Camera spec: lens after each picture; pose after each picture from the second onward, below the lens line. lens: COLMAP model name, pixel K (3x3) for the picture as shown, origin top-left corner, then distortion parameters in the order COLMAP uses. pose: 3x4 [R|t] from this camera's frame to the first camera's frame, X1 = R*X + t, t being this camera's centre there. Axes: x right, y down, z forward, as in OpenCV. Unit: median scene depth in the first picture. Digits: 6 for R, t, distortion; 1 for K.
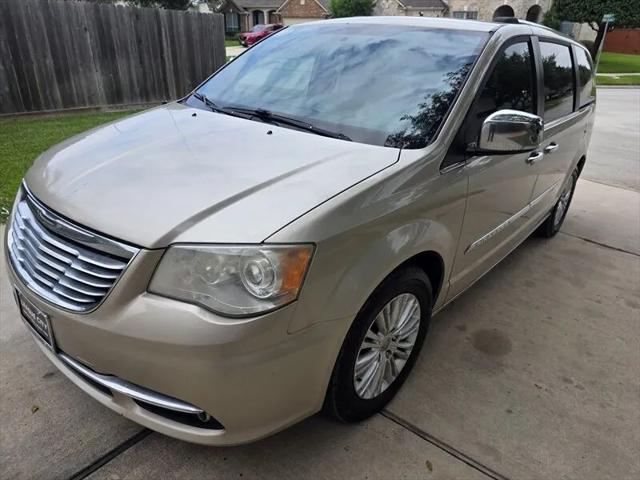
lens RADIAL K [[434.5, 0, 319.6], [0, 434.5, 240.5], [0, 0, 1]] dist [0.059178, -0.057976]
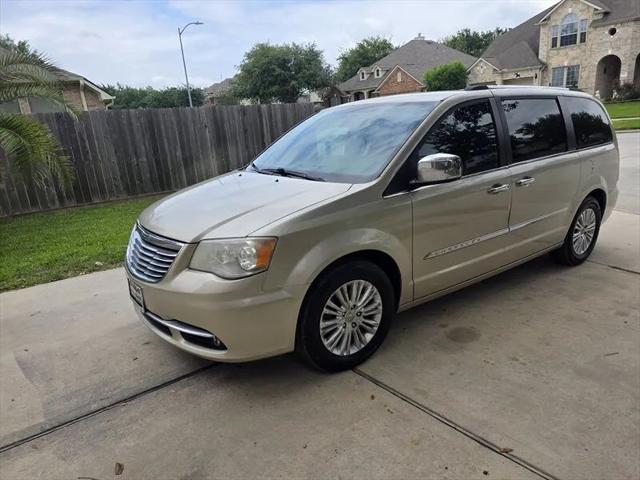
lens RADIAL K [[434.5, 0, 323.6], [0, 434.5, 246.8], [0, 0, 1]] dist [0.059178, -0.057976]
pose [[0.970162, -0.039539, -0.239210, 0.348385], [0.006339, 0.990412, -0.137997, 0.171355], [0.242373, 0.132363, 0.961112, -0.357609]]
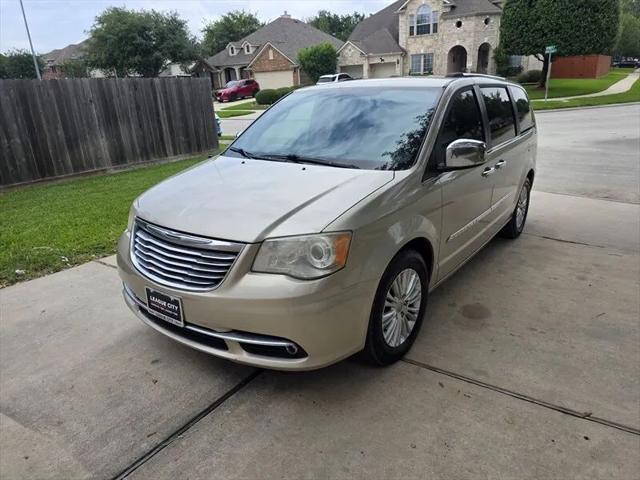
lens RADIAL K [[434.5, 0, 318.9], [0, 434.5, 241.4], [0, 0, 1]] dist [0.059178, -0.057976]
pose [[0.994600, -0.096064, 0.039279, -0.122424], [0.099217, 0.991141, -0.088289, 0.103493], [-0.030450, 0.091709, 0.995320, -0.353046]]
